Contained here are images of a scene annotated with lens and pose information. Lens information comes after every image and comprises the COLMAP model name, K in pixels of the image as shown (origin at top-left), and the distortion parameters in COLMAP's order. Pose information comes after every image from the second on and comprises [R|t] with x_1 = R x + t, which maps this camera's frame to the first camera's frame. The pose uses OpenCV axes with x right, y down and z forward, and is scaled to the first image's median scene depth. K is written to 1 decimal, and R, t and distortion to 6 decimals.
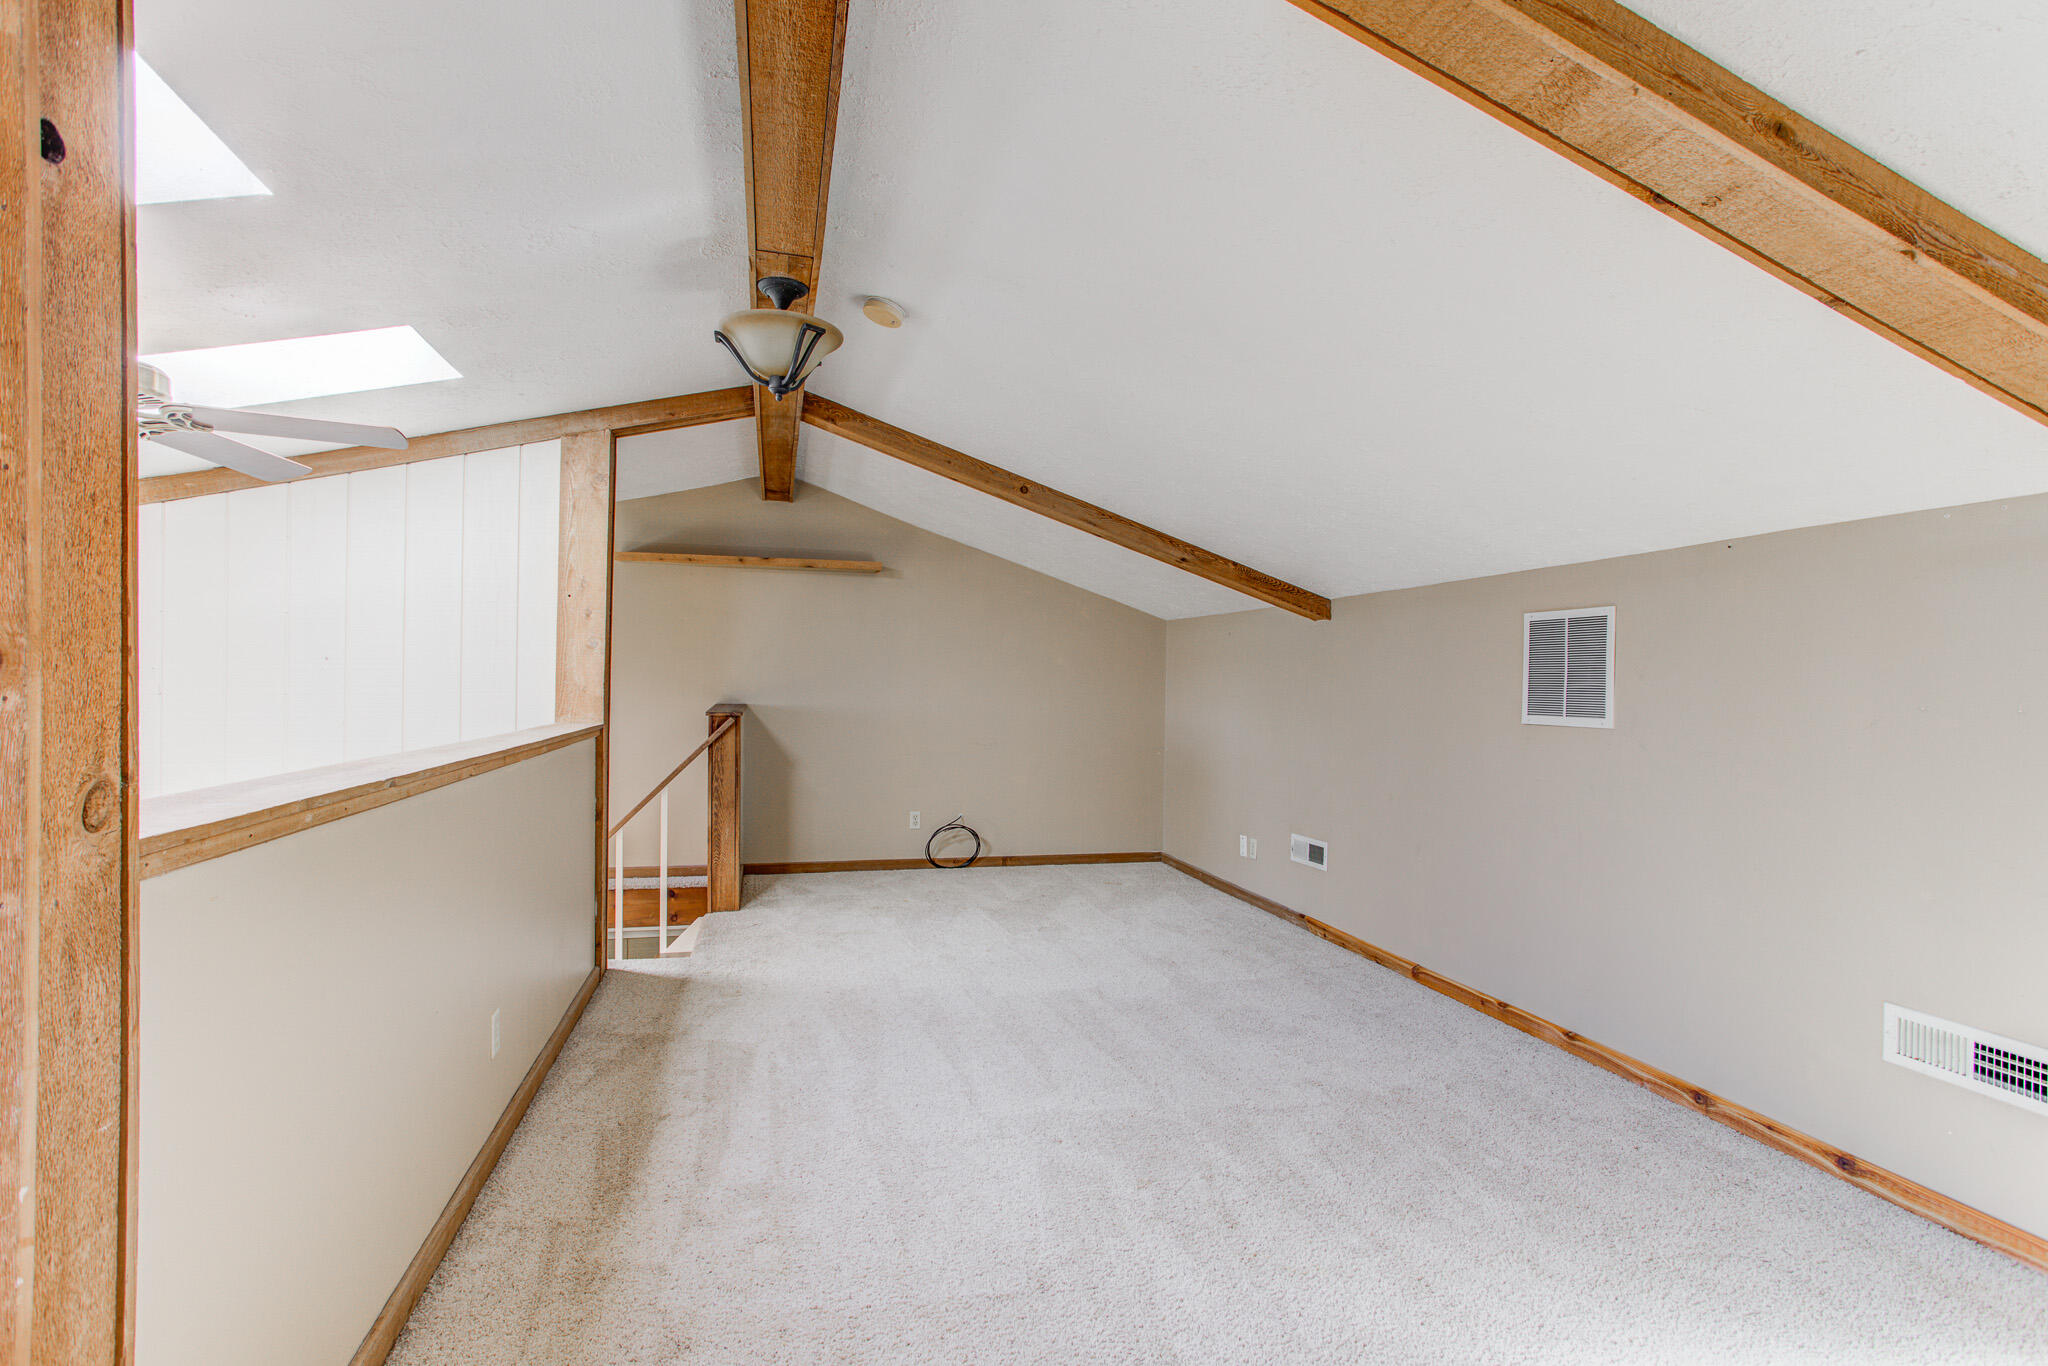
lens RADIAL K [[988.1, 0, 1024.0], [0, 988.1, 683.0], [0, 0, 1]] dist [-0.030323, 0.022658]
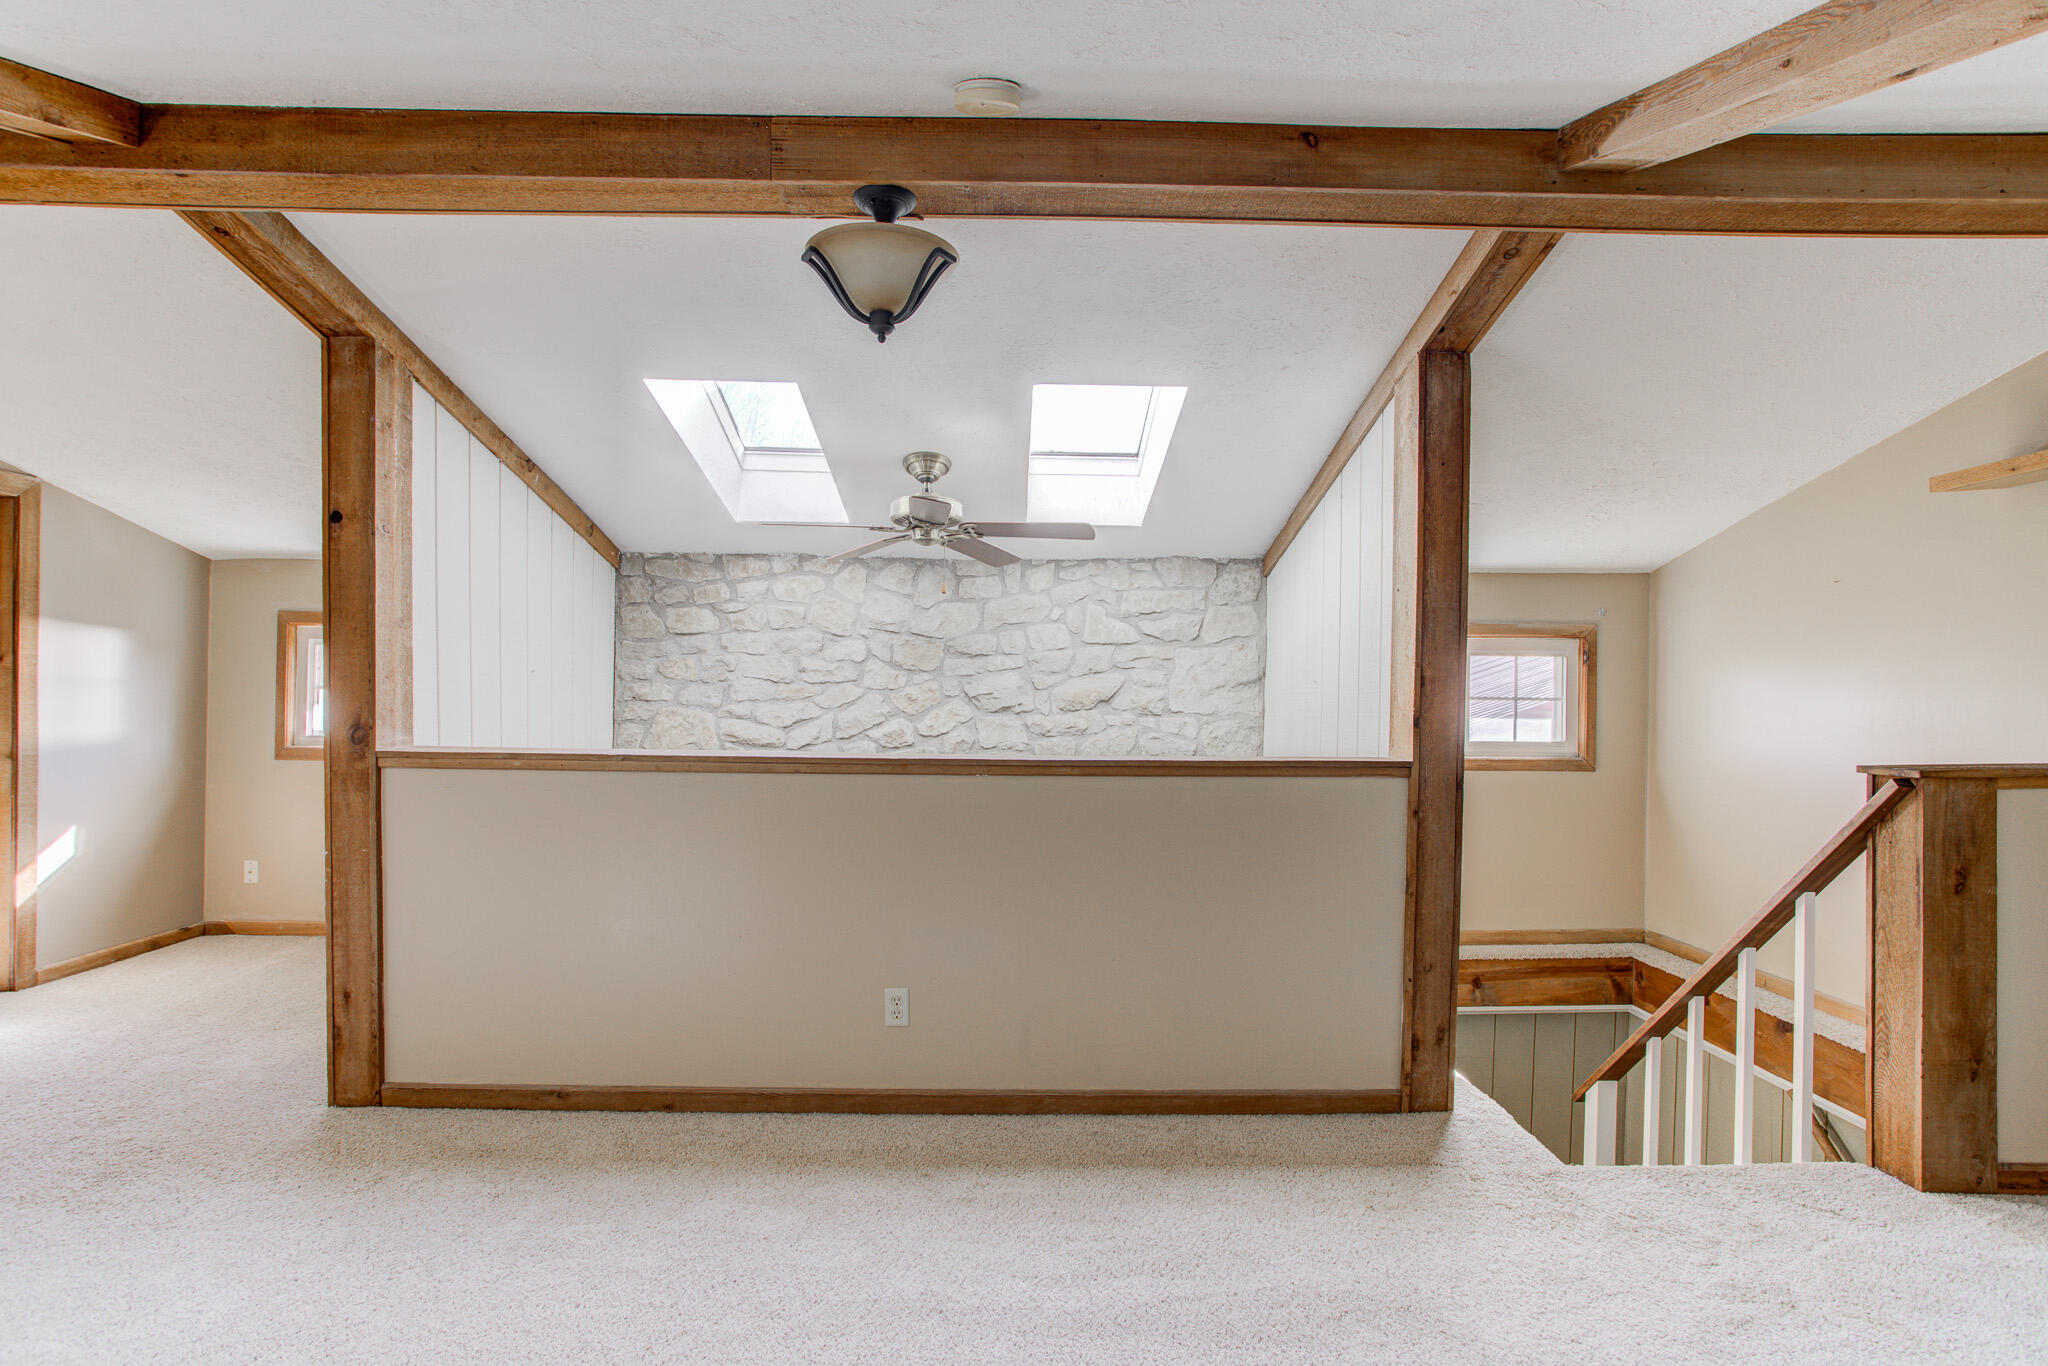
lens RADIAL K [[1013.3, 0, 1024.0], [0, 1013.3, 683.0], [0, 0, 1]] dist [-0.047237, 0.024976]
pose [[-0.217190, -0.022434, -0.975872, 1.416626], [-0.014284, 0.999702, -0.019803, 0.001517], [0.976025, 0.009638, -0.217446, 3.408862]]
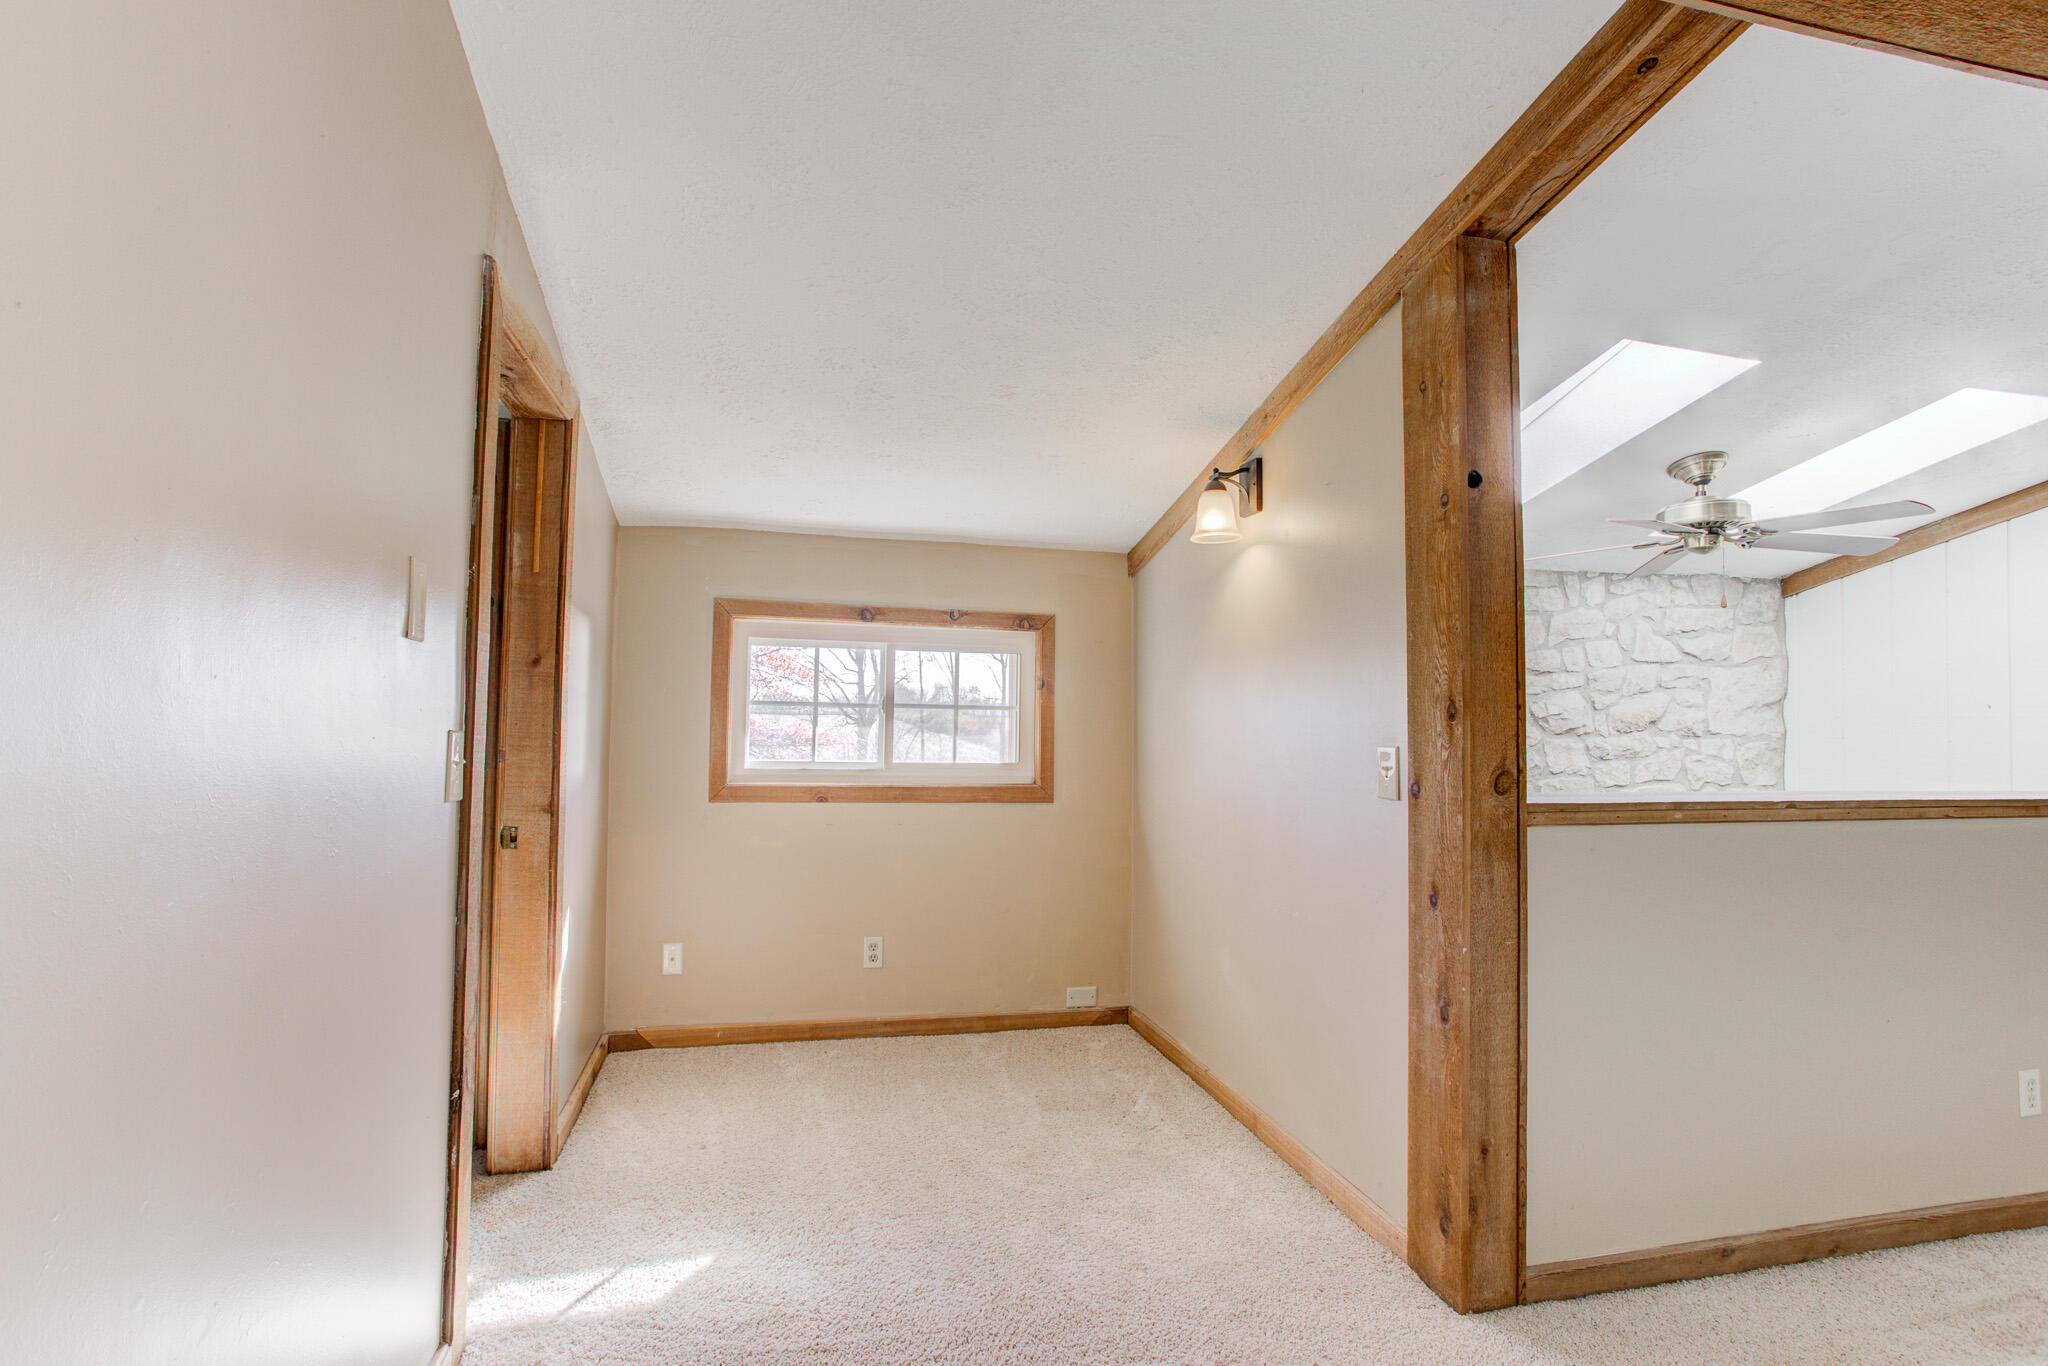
lens RADIAL K [[1005.9, 0, 1051.9], [0, 1005.9, 648.4], [0, 0, 1]] dist [-0.032430, 0.024042]
pose [[0.026581, -0.065324, -0.997510, 1.101240], [-0.018032, 0.997669, -0.065815, -0.000460], [0.999484, 0.019736, 0.025342, -0.005590]]
